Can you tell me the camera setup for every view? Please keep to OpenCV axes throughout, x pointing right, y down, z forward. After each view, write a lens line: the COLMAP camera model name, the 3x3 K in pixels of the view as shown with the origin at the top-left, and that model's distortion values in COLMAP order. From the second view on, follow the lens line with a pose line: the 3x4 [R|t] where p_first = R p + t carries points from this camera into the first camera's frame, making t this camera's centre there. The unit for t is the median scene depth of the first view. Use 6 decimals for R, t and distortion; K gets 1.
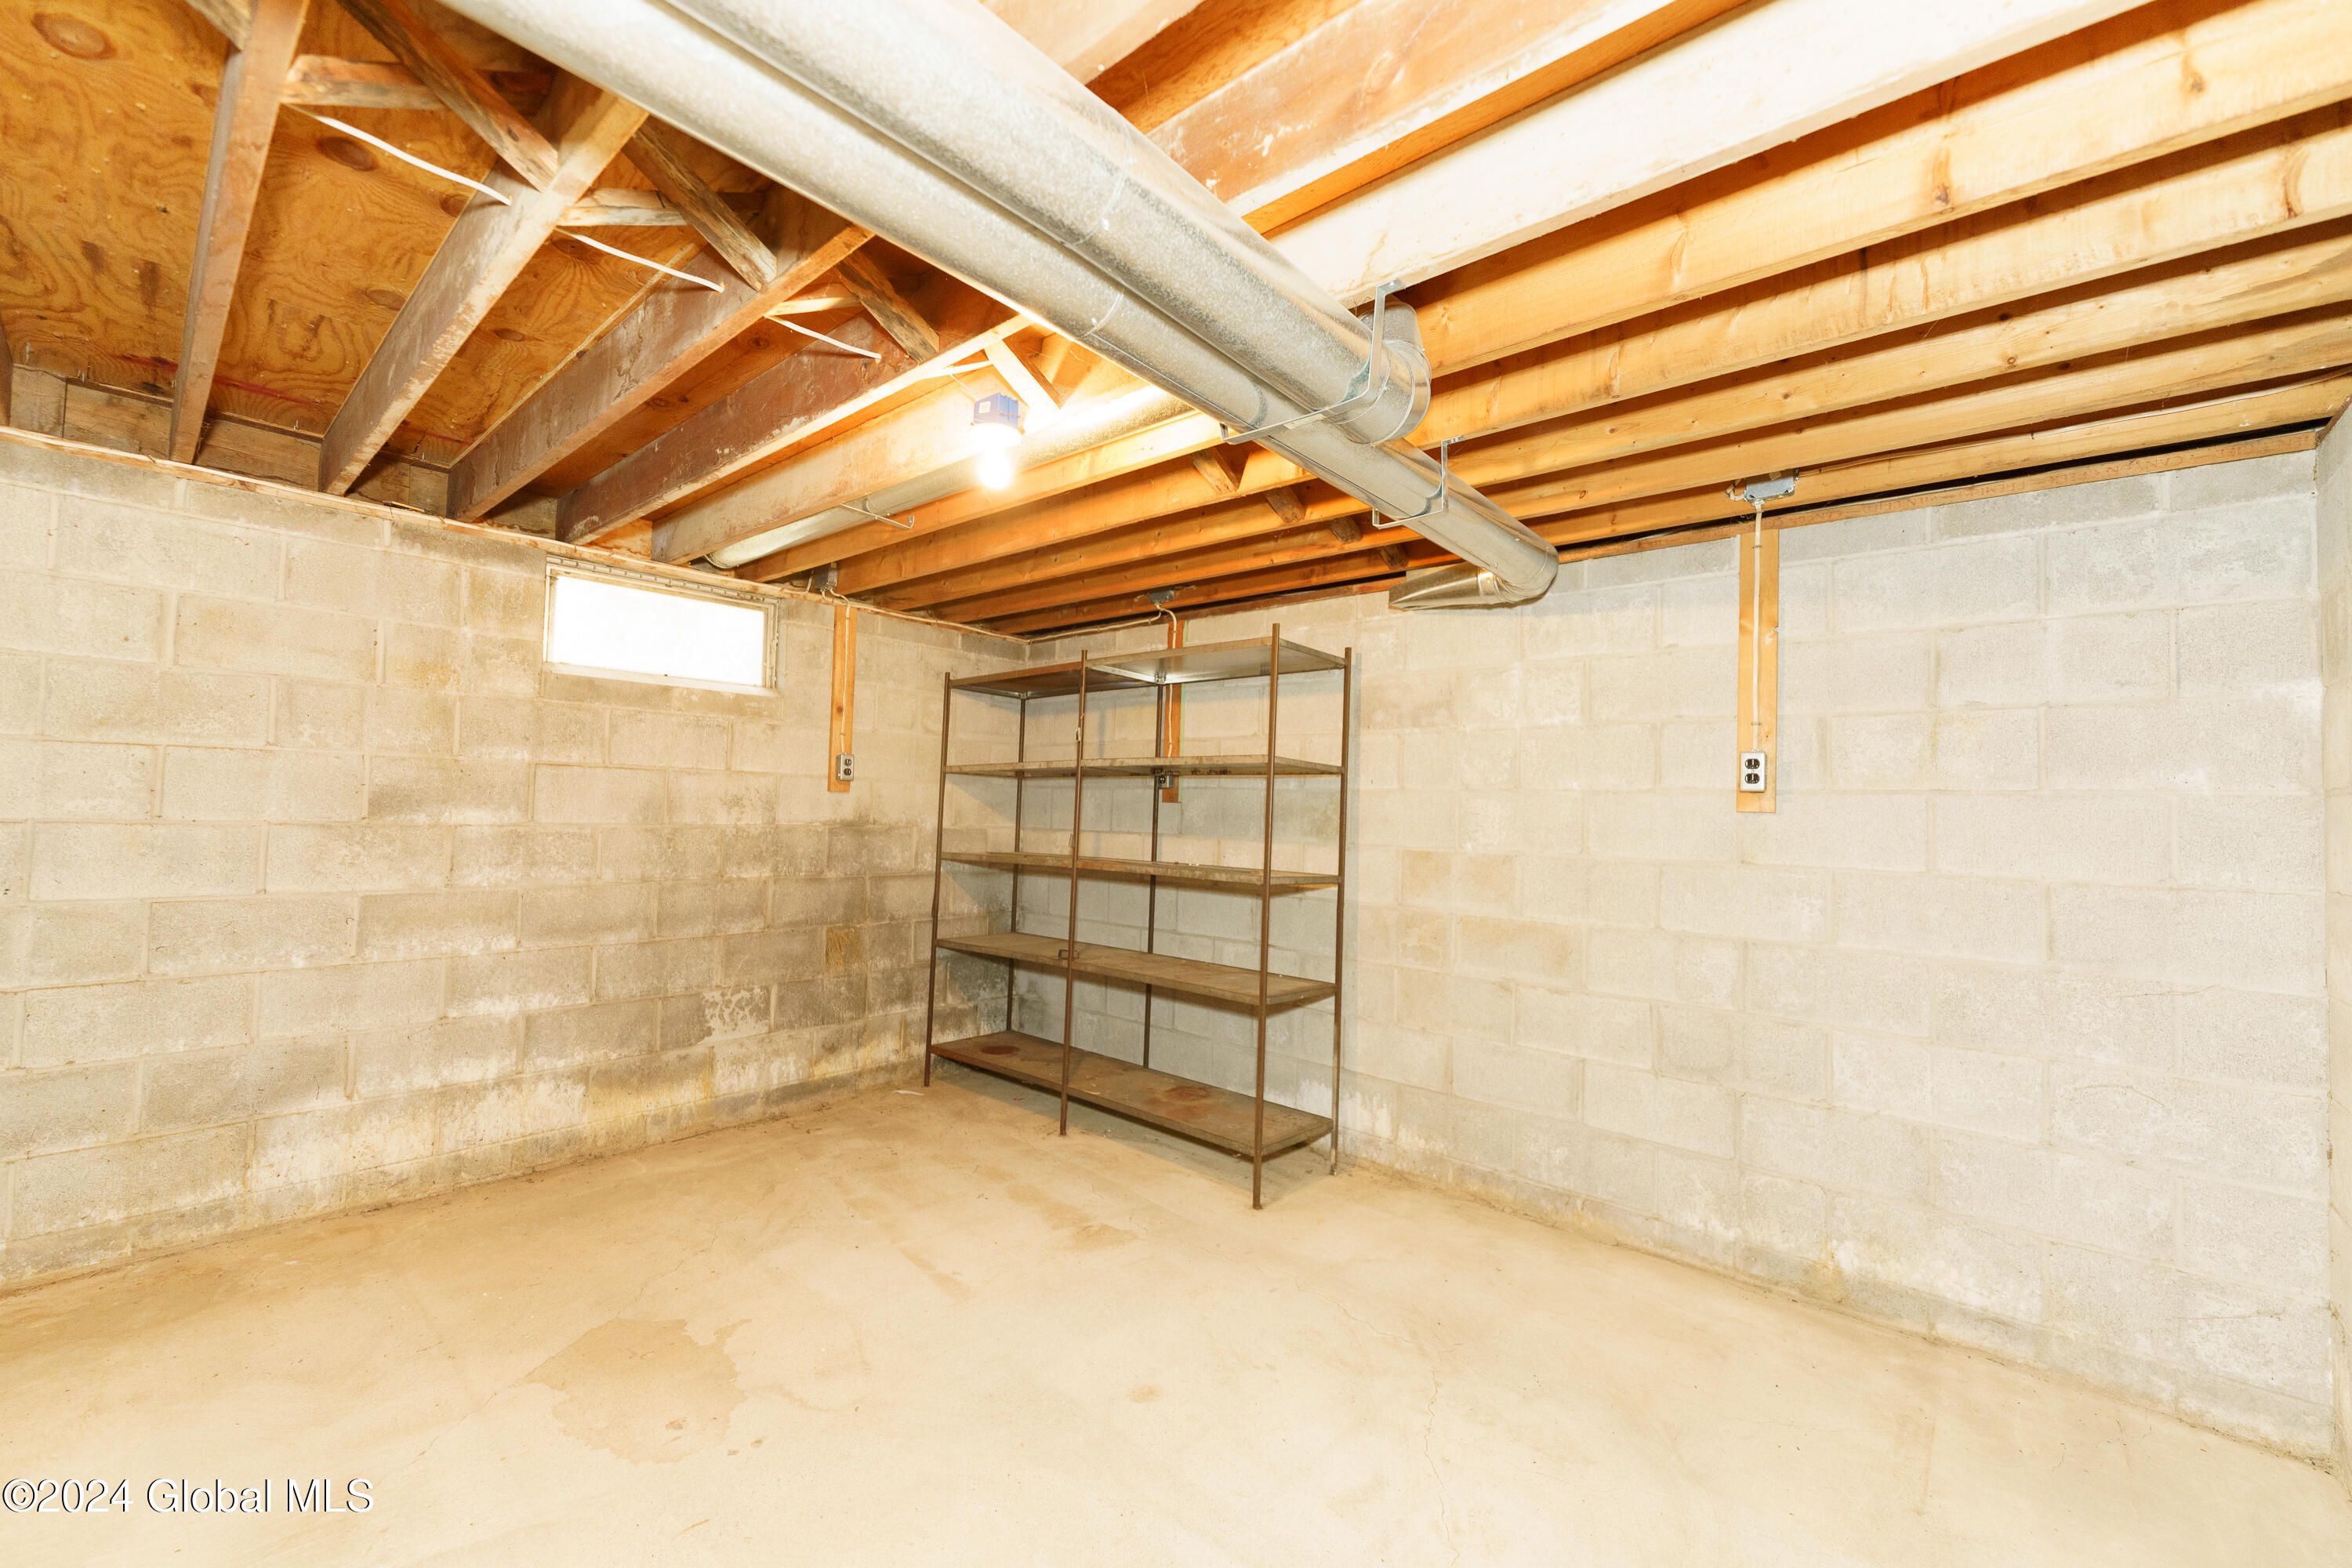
lens RADIAL K [[938.2, 0, 1176.0], [0, 938.2, 784.7], [0, 0, 1]] dist [0.000564, -0.000080]
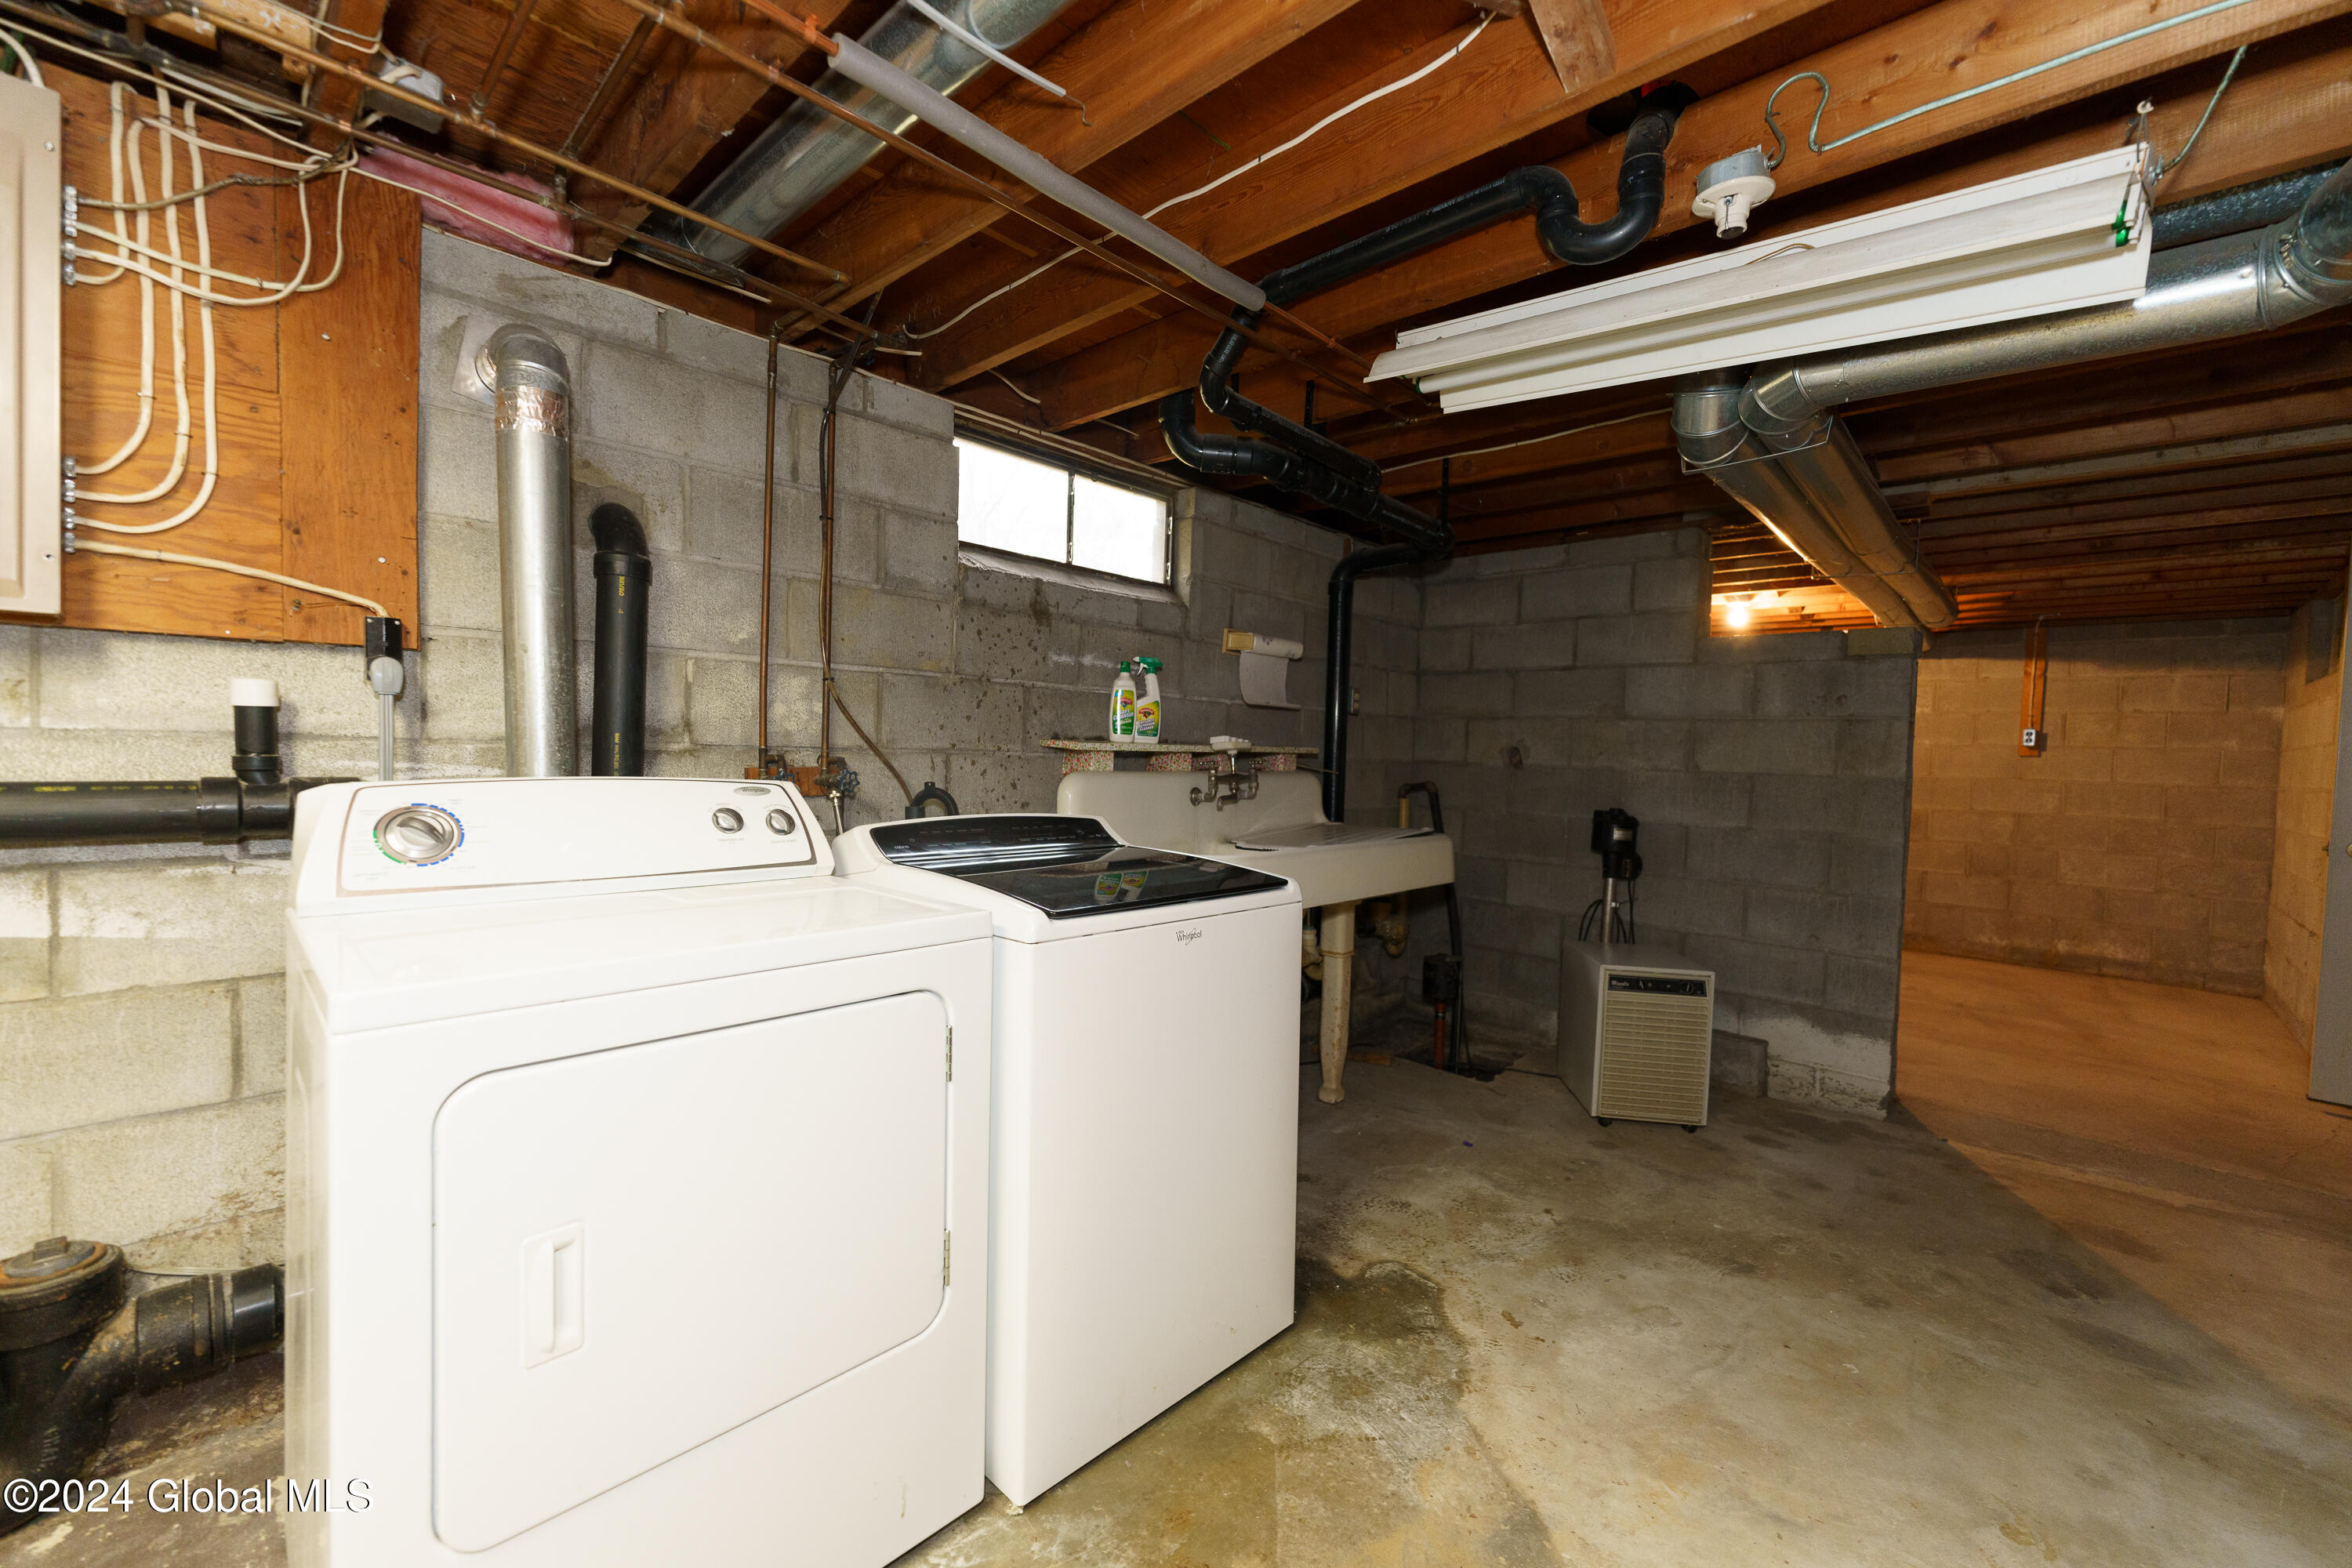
lens RADIAL K [[938.2, 0, 1173.8], [0, 938.2, 783.6], [0, 0, 1]] dist [0.000564, -0.000080]
pose [[0.998658, 0.011368, -0.050529, -1.421907], [-0.008226, 0.998044, 0.061965, -0.028356], [0.051135, -0.061466, 0.996798, -1.460770]]
